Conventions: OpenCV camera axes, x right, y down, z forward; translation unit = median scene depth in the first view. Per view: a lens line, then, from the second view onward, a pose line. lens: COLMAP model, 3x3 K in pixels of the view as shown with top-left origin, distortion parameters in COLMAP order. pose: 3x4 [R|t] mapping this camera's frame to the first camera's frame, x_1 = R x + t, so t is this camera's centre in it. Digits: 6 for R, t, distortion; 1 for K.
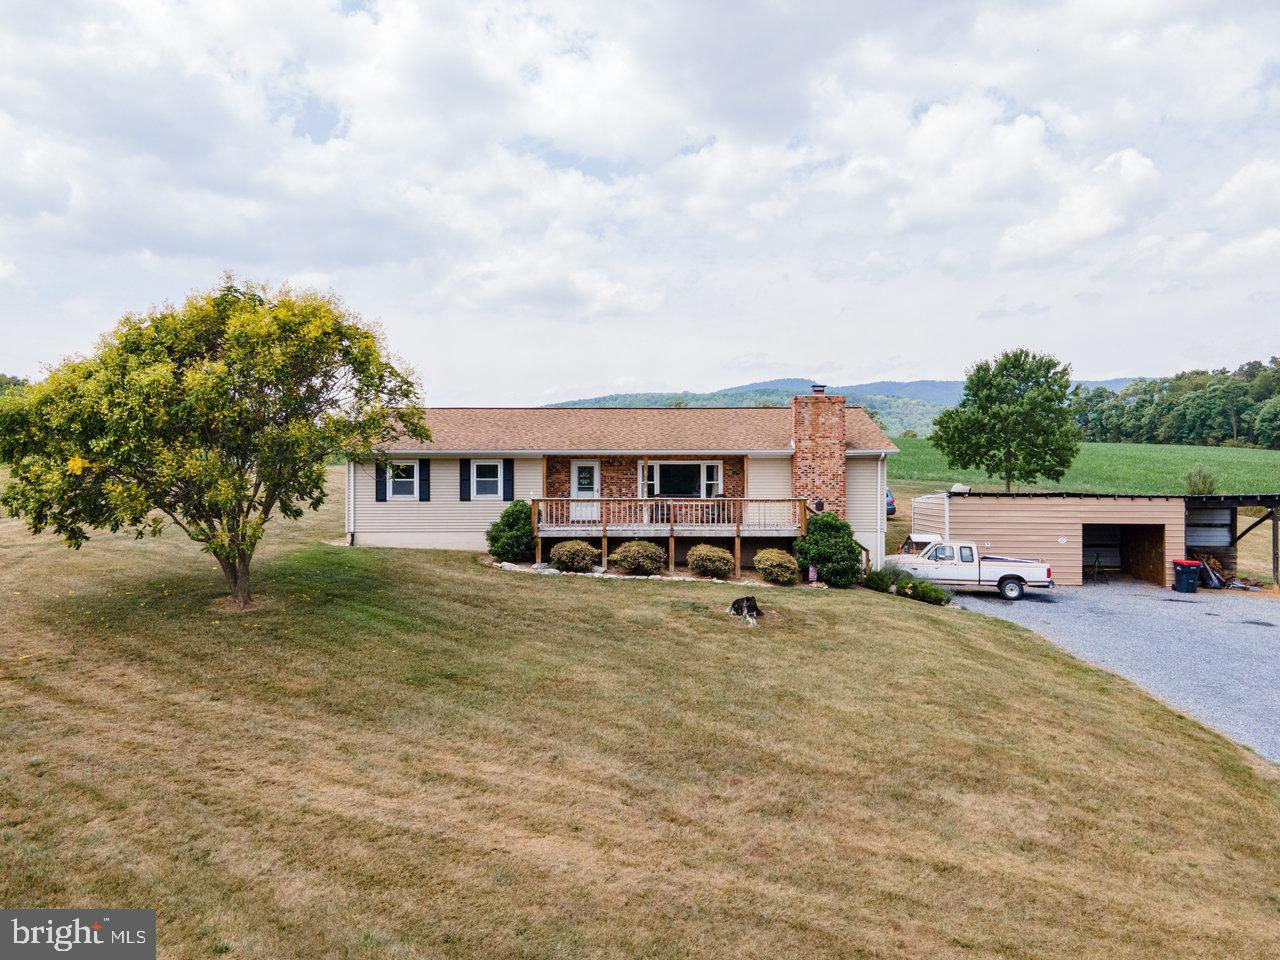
lens RADIAL K [[916.3, 0, 640.0], [0, 916.3, 480.9], [0, 0, 1]] dist [0.049288, 0.002356]
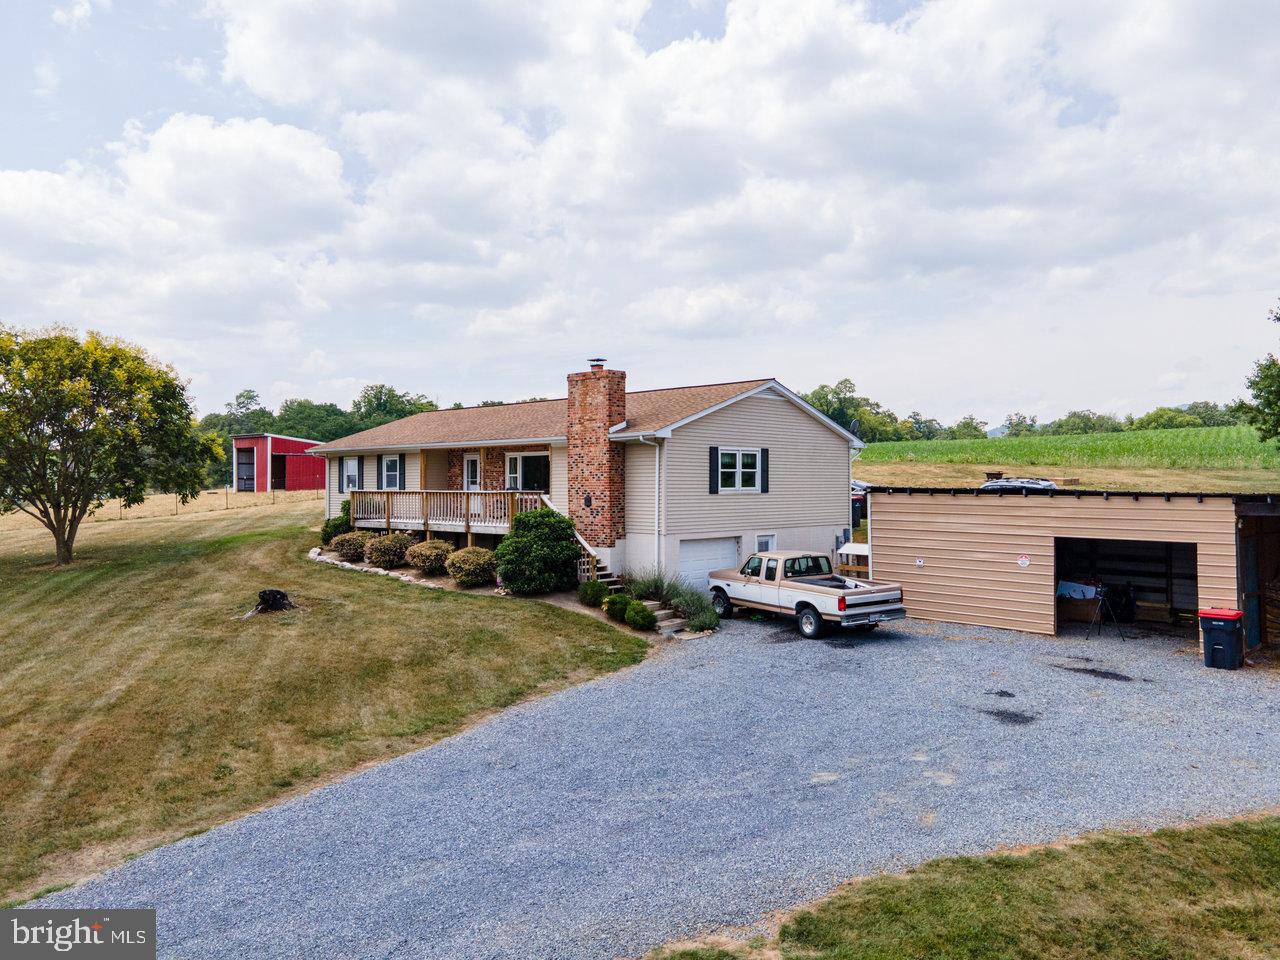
lens RADIAL K [[916.3, 0, 641.0], [0, 916.3, 479.9], [0, 0, 1]] dist [0.049288, 0.002356]
pose [[0.761449, -0.002004, -0.648222, 0.715232], [0.007448, 0.999956, 0.005658, 0.001883], [0.648182, -0.009137, 0.761430, 0.367893]]
